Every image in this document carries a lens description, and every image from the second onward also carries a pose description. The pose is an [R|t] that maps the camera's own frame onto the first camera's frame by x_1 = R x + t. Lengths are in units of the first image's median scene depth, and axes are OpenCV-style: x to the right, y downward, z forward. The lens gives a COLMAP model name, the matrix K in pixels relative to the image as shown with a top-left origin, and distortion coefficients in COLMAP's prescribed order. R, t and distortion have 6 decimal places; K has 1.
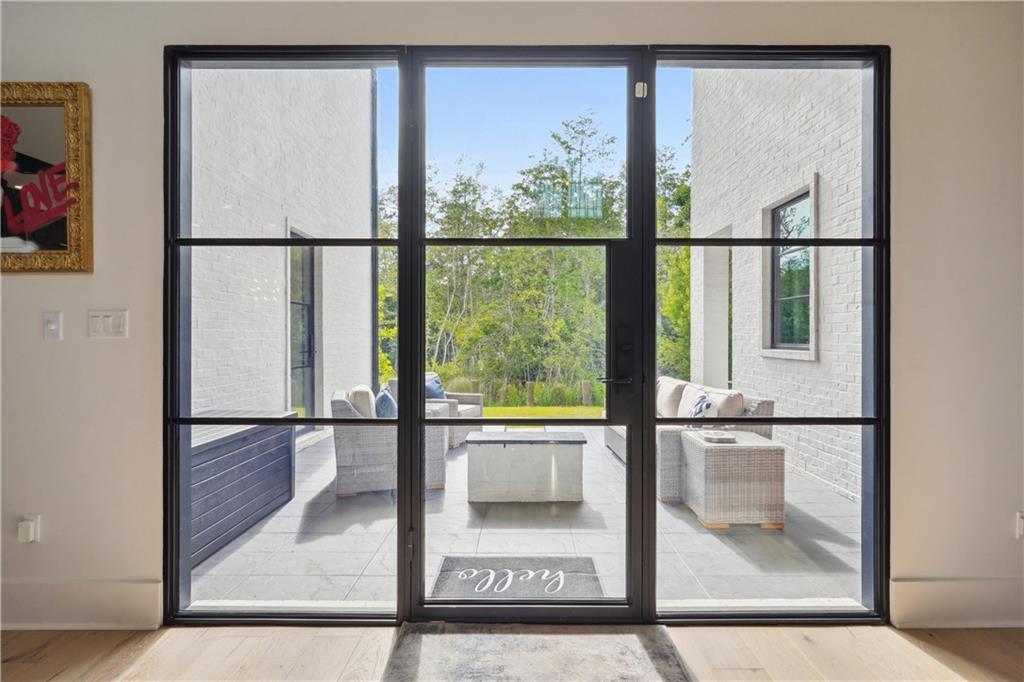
lens RADIAL K [[501.7, 0, 517.4], [0, 501.7, 336.6], [0, 0, 1]] dist [-0.012634, 0.007193]
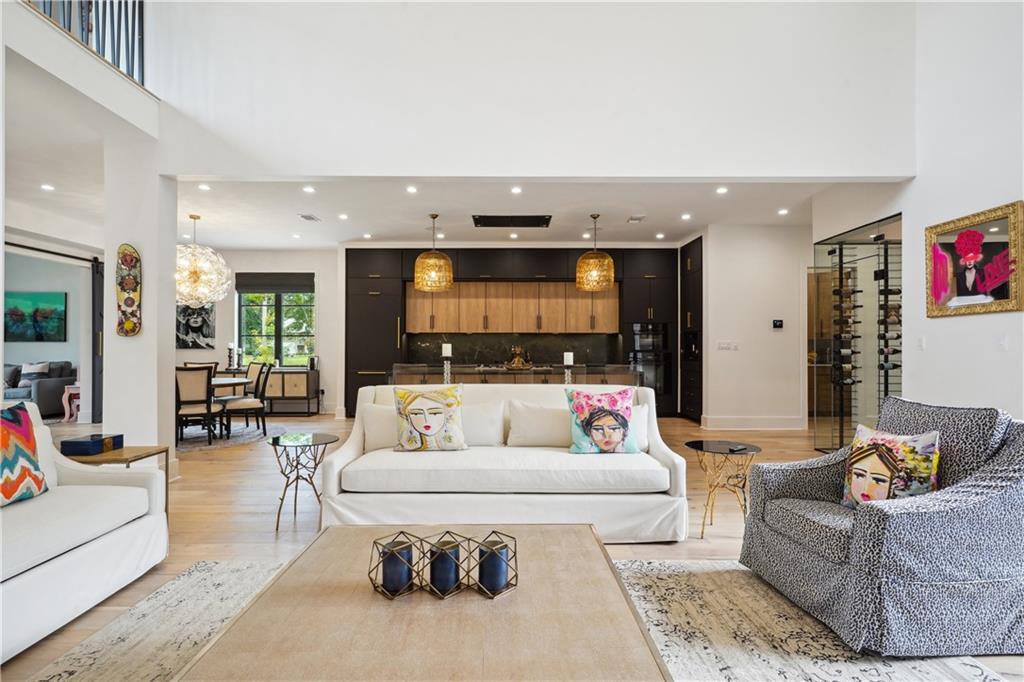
lens RADIAL K [[501.7, 0, 516.1], [0, 501.7, 347.2], [0, 0, 1]] dist [-0.012634, 0.007193]
pose [[0.020155, -0.003430, -0.999791, 0.801342], [-0.002095, 0.999992, -0.003473, 0.004624], [0.999795, 0.002165, 0.020147, -0.756301]]
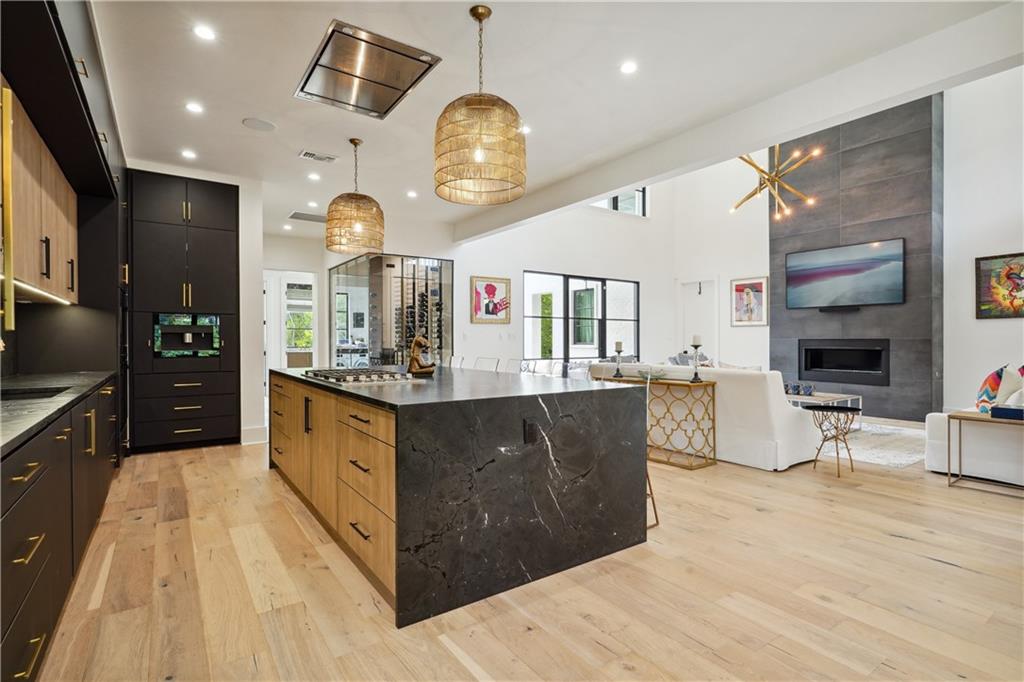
lens RADIAL K [[501.7, 0, 508.4], [0, 501.7, 342.3], [0, 0, 1]] dist [-0.012634, 0.007193]
pose [[0.818223, -0.002519, 0.574895, -3.255952], [0.001425, 0.999996, 0.002353, 0.014860], [-0.574899, -0.001106, 0.818224, -2.385615]]
